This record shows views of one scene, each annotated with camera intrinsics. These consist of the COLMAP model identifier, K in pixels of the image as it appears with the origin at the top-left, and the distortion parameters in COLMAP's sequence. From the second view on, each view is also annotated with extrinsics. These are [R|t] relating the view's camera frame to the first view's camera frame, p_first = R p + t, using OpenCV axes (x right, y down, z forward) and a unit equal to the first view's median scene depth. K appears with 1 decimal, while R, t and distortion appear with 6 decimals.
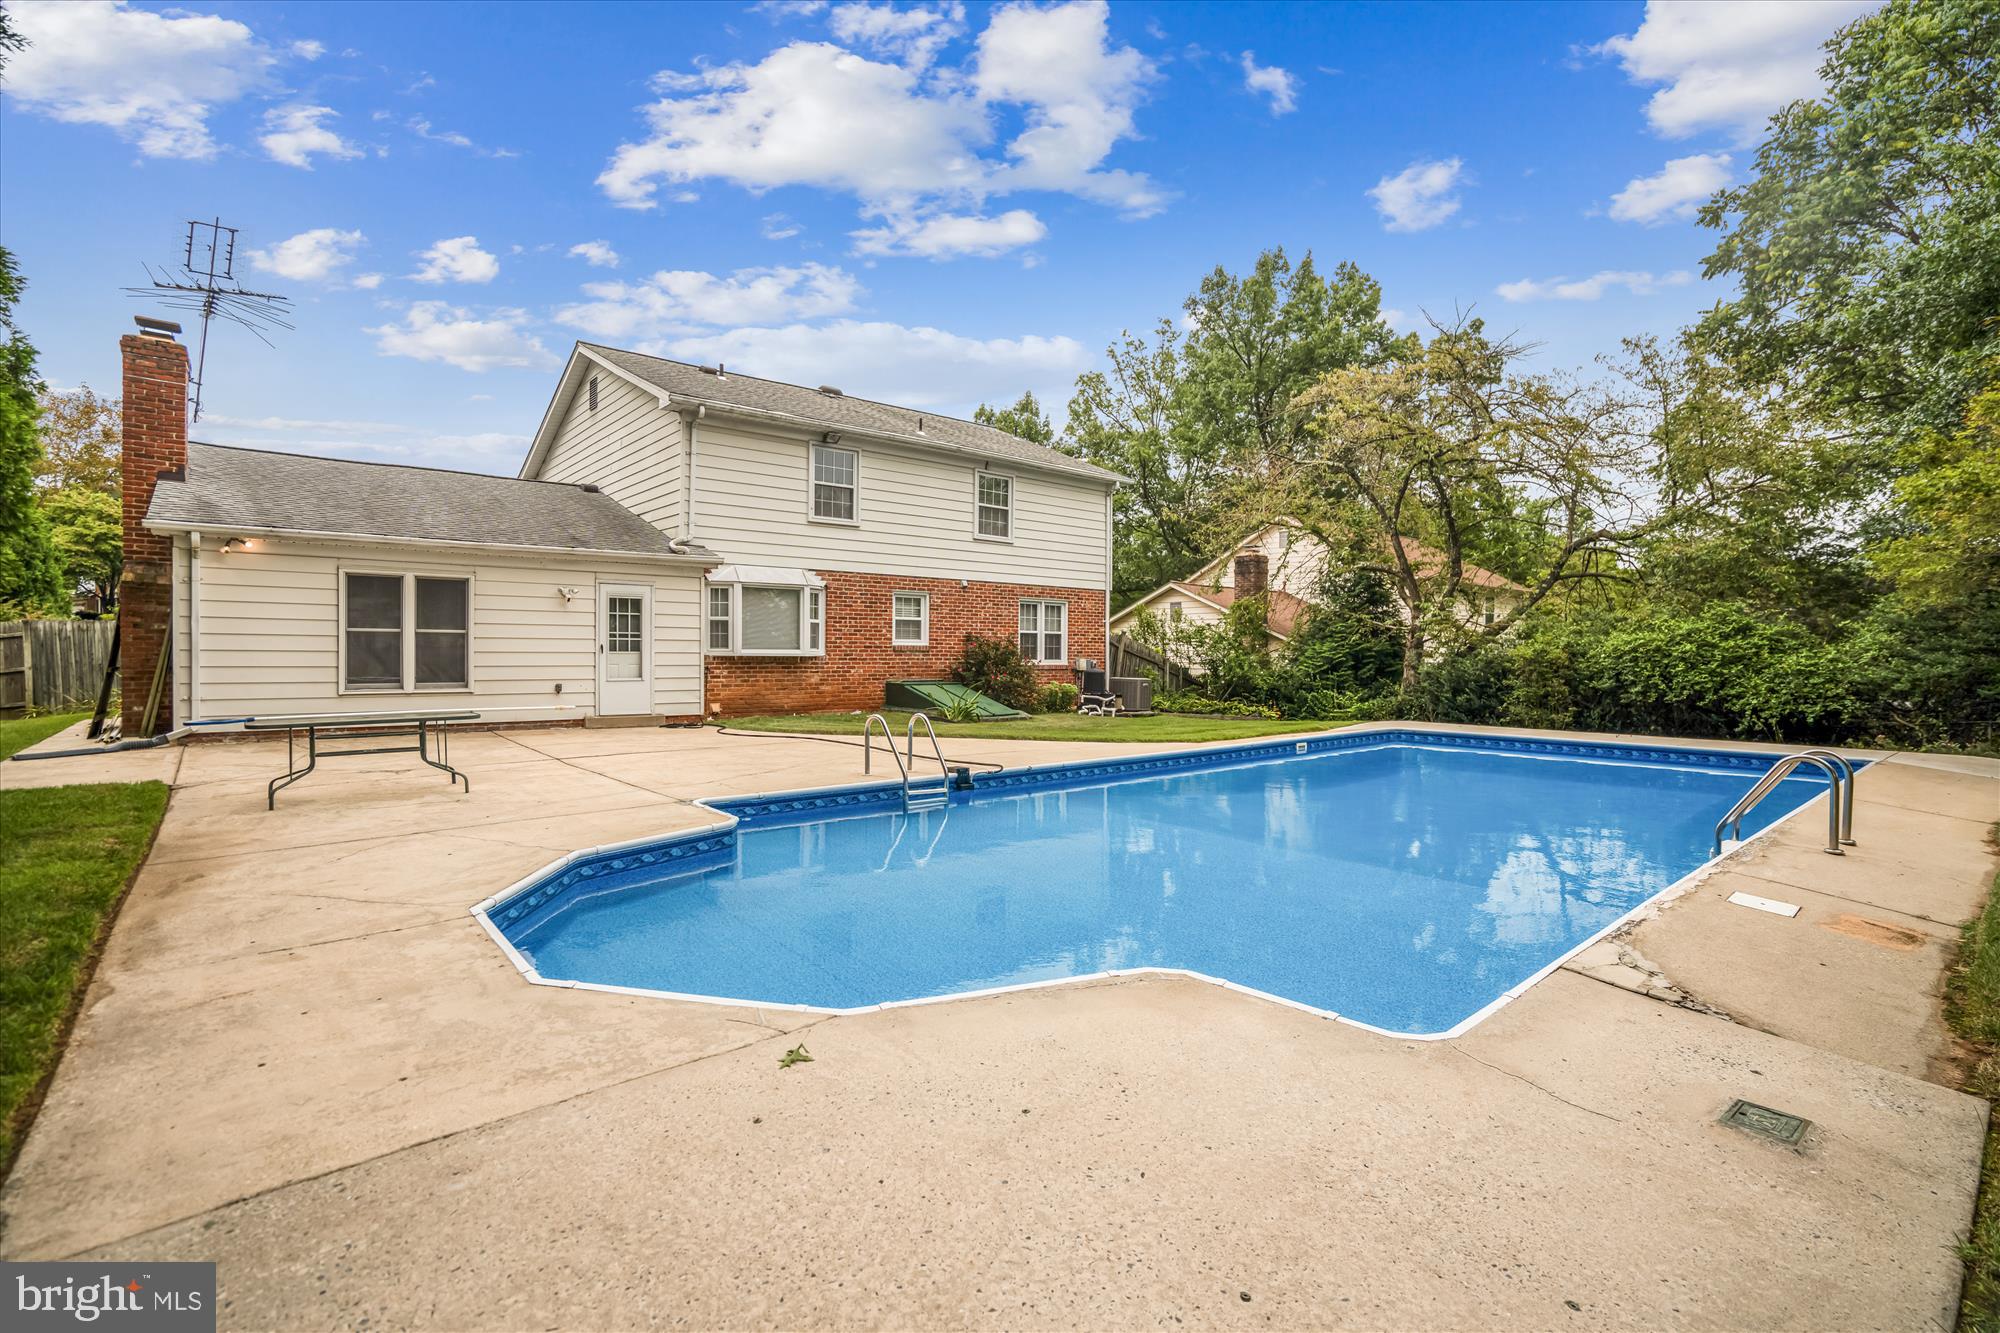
lens RADIAL K [[923.7, 0, 1000.0], [0, 923.7, 666.5], [0, 0, 1]] dist [-0.048903, 0.022716]
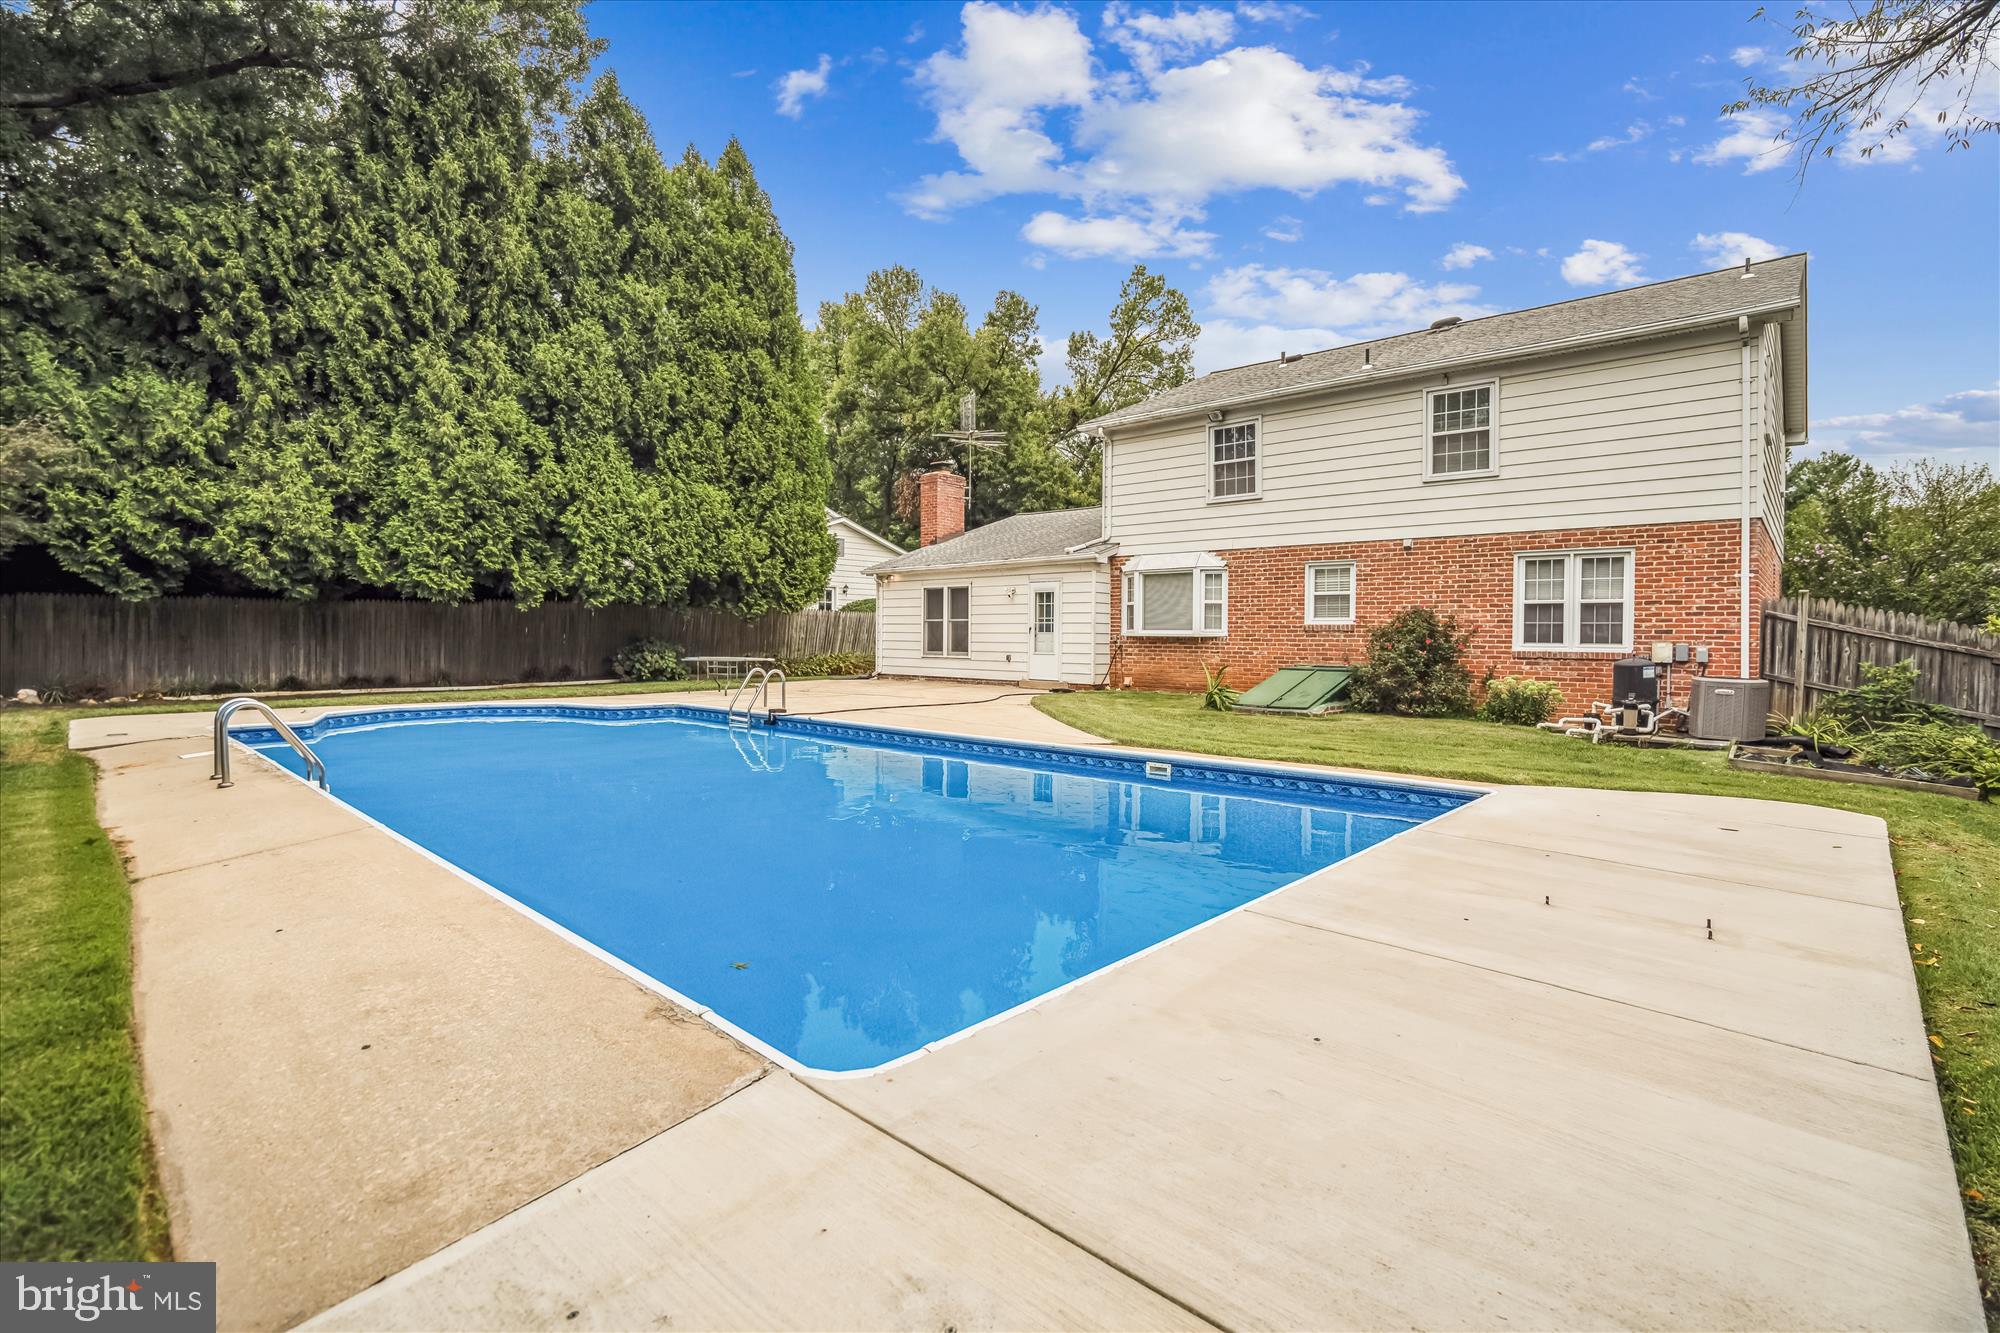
lens RADIAL K [[952.4, 0, 990.8], [0, 952.4, 644.1], [0, 0, 1]] dist [-0.035003, 0.019676]
pose [[0.114057, 0.004124, -0.993466, 0.803618], [-0.020778, 0.999783, 0.001765, 0.000098], [0.993257, 0.020441, 0.114118, 0.645137]]
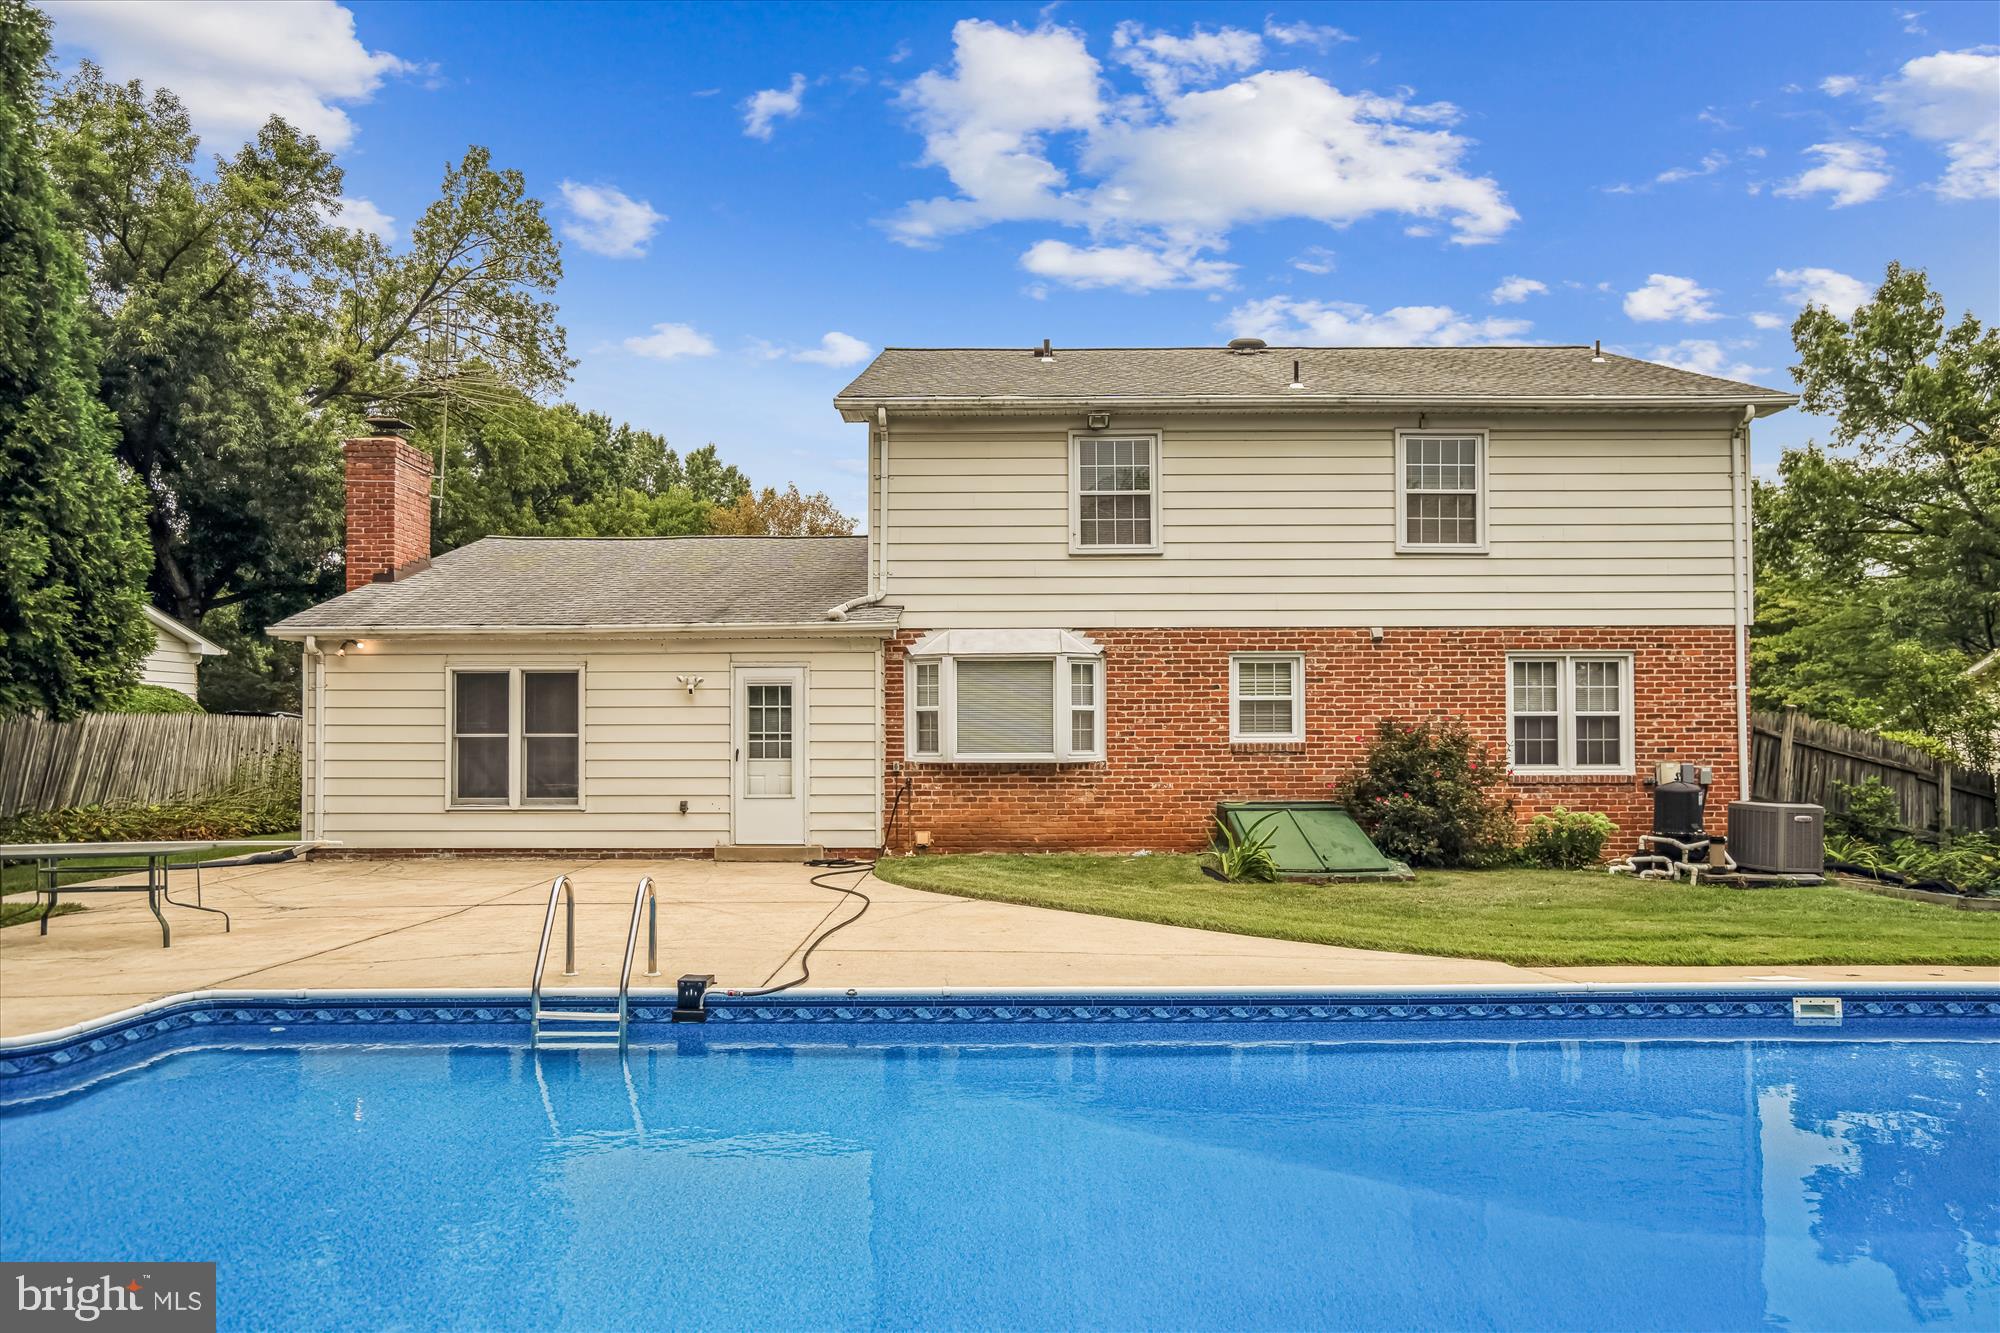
lens RADIAL K [[1234.0, 0, 1003.5], [0, 1234.0, 721.2], [0, 0, 1]] dist [-0.015529, 0.001338]
pose [[0.760935, -0.023264, -0.648411, 0.316206], [-0.000530, 0.999334, -0.036477, -0.008439], [0.648828, 0.028100, 0.760416, 0.311034]]
